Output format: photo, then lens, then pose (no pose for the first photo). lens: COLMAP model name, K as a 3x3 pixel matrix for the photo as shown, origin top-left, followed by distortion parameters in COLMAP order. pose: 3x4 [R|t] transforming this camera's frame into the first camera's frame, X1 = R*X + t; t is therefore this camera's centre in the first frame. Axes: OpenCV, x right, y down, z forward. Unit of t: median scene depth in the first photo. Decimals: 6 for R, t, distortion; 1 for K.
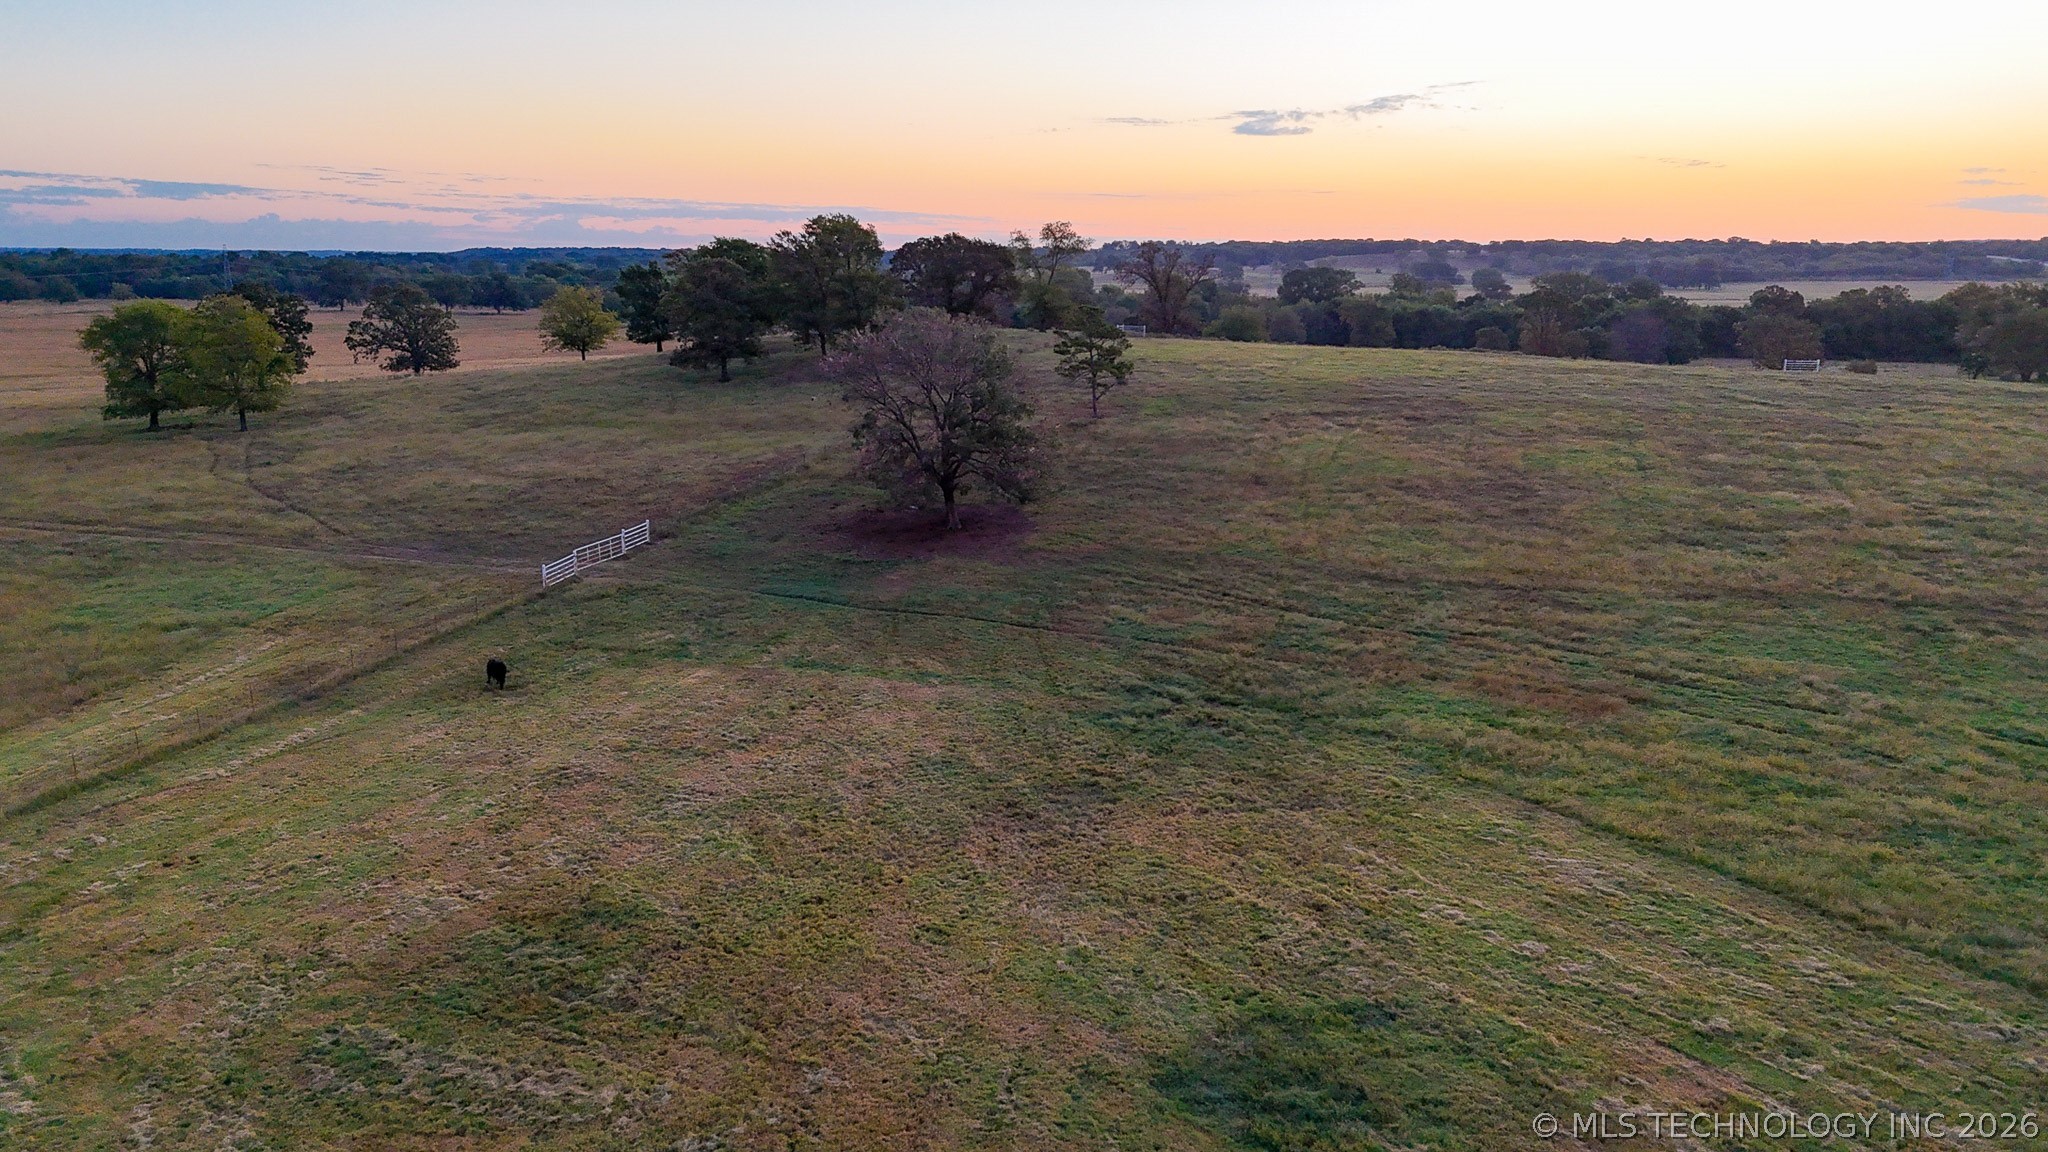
lens RADIAL K [[1519.0, 0, 1025.8], [0, 1519.0, 568.1], [0, 0, 1]] dist [0.087043, -0.082518]
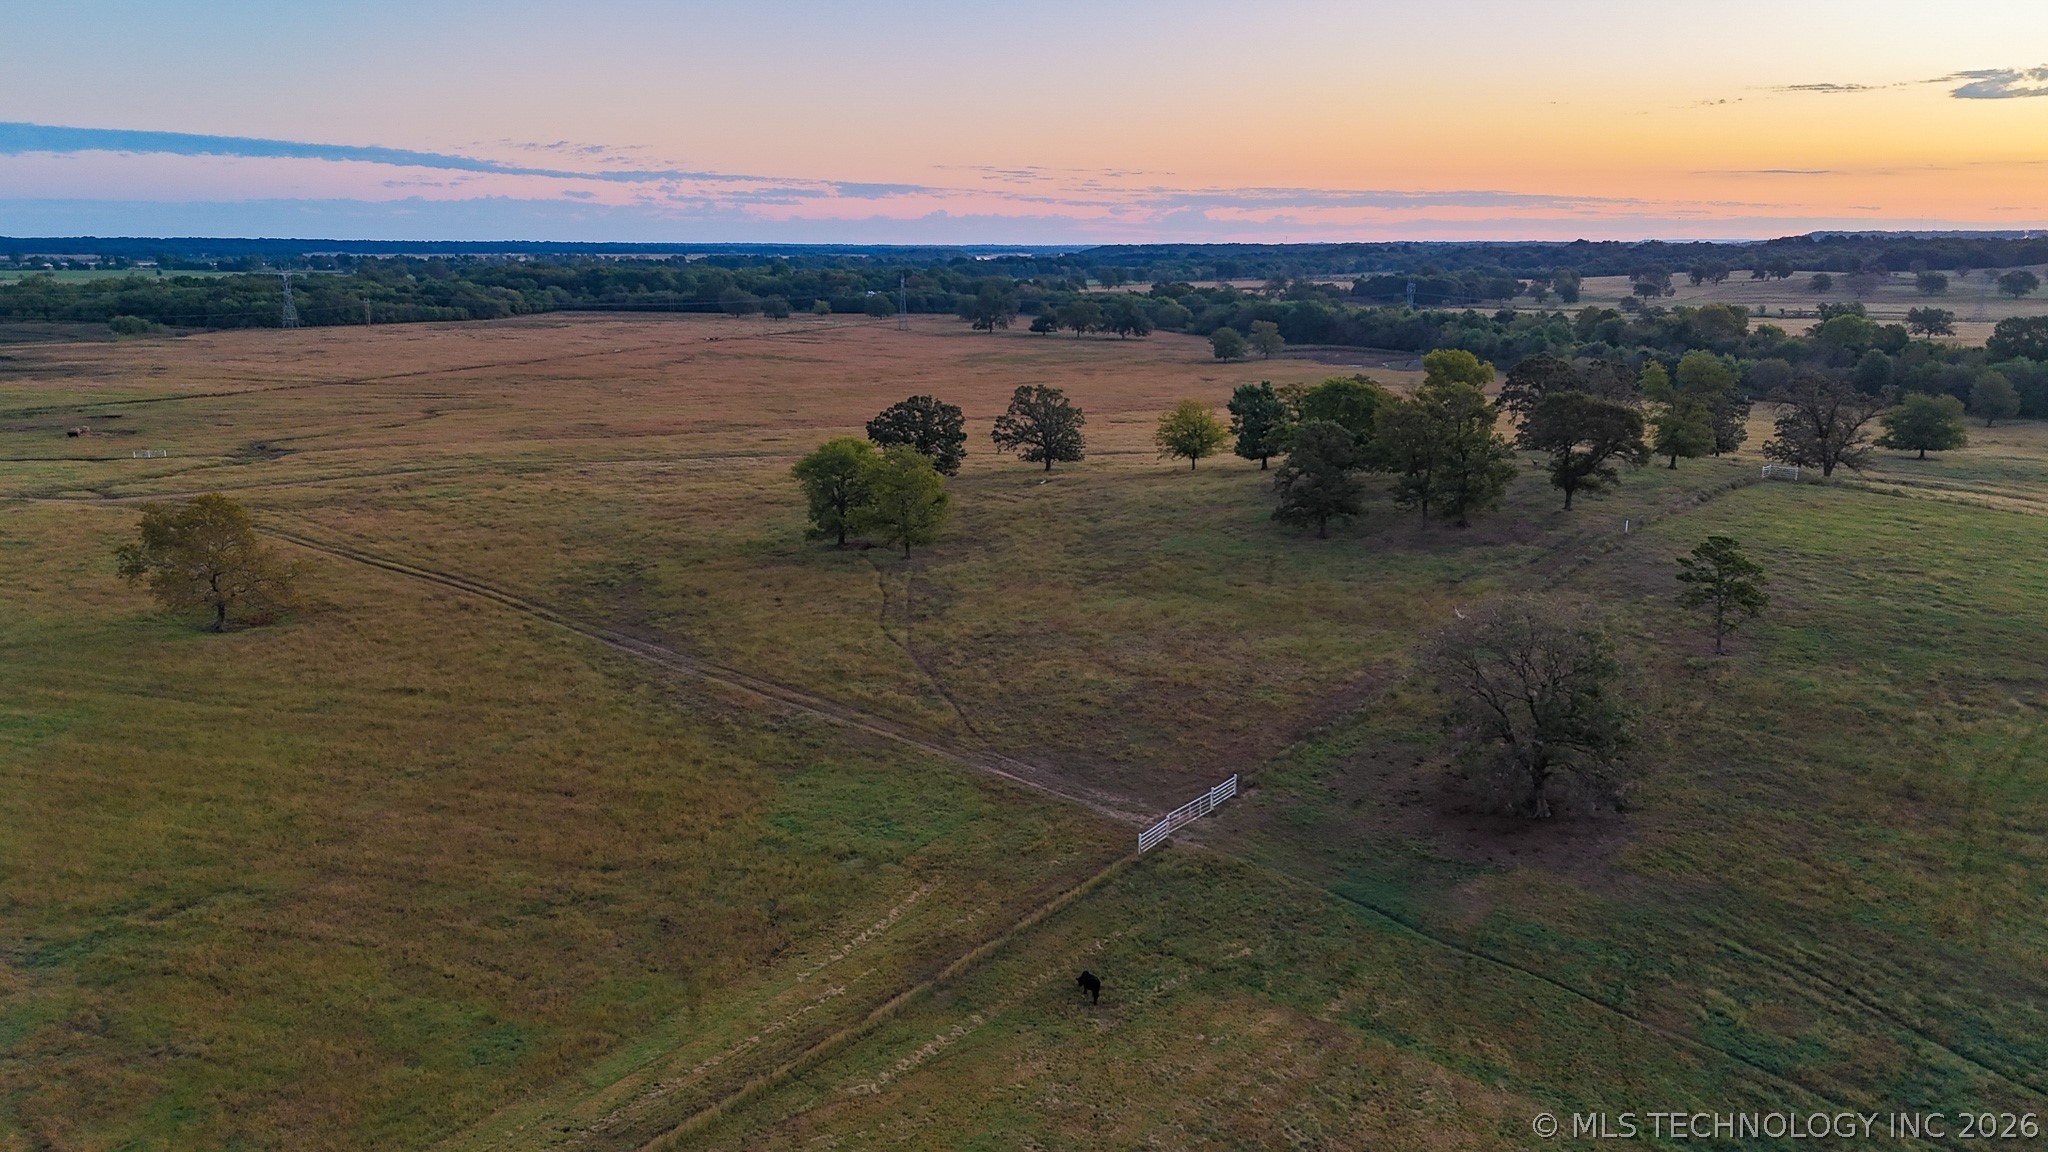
lens RADIAL K [[1519.0, 0, 1025.8], [0, 1519.0, 568.1], [0, 0, 1]] dist [0.087043, -0.082518]
pose [[0.924922, 0.081539, -0.371310, -0.000674], [-0.074617, 0.996666, 0.032996, -0.188711], [0.372763, -0.002813, 0.927922, -0.035925]]
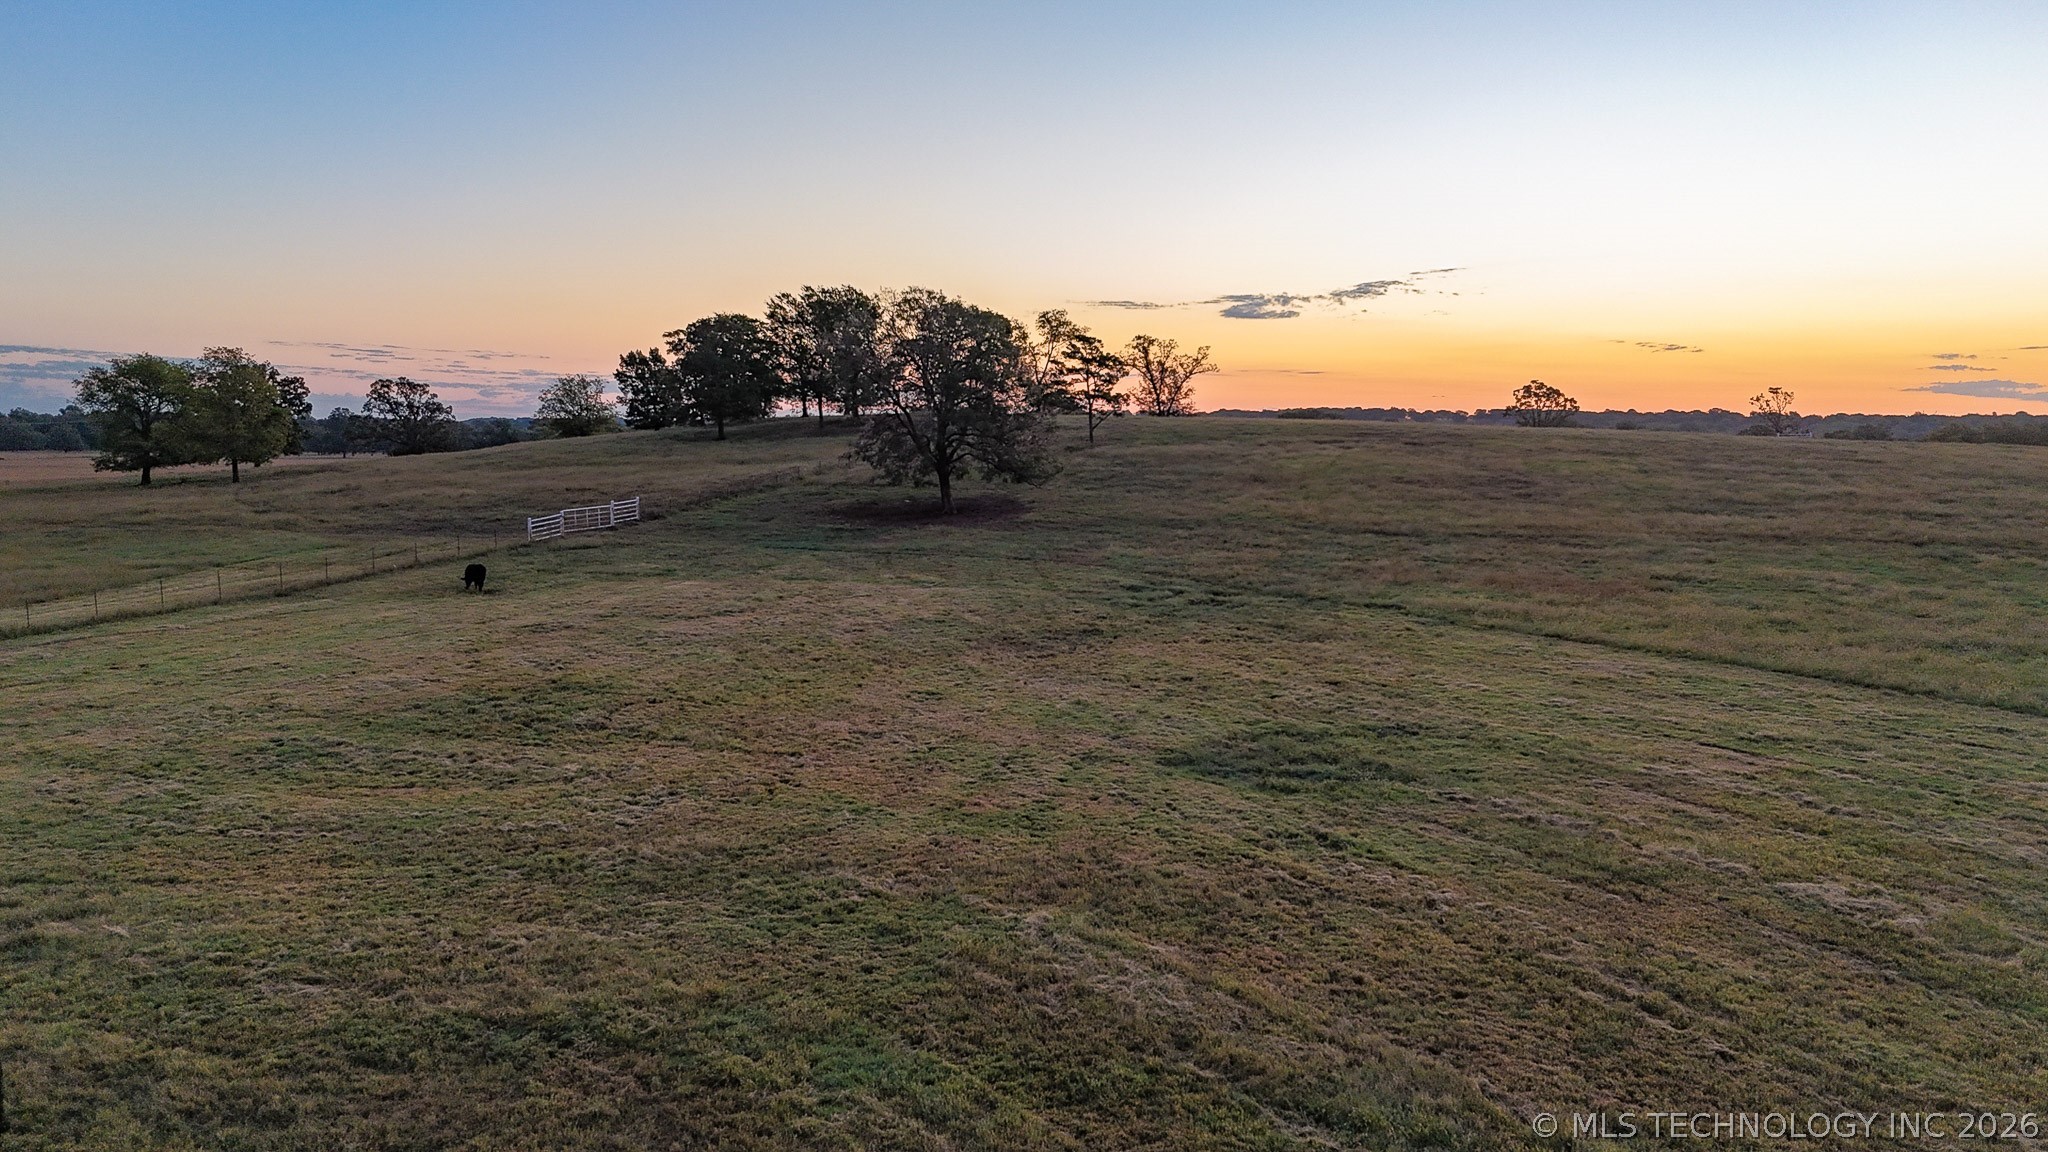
lens RADIAL K [[1519.0, 0, 1025.8], [0, 1519.0, 568.1], [0, 0, 1]] dist [0.087043, -0.082518]
pose [[0.999987, 0.003581, 0.003602, -0.000980], [-0.003126, 0.992866, -0.119191, 0.124043], [-0.004003, 0.119178, 0.992865, 0.026327]]
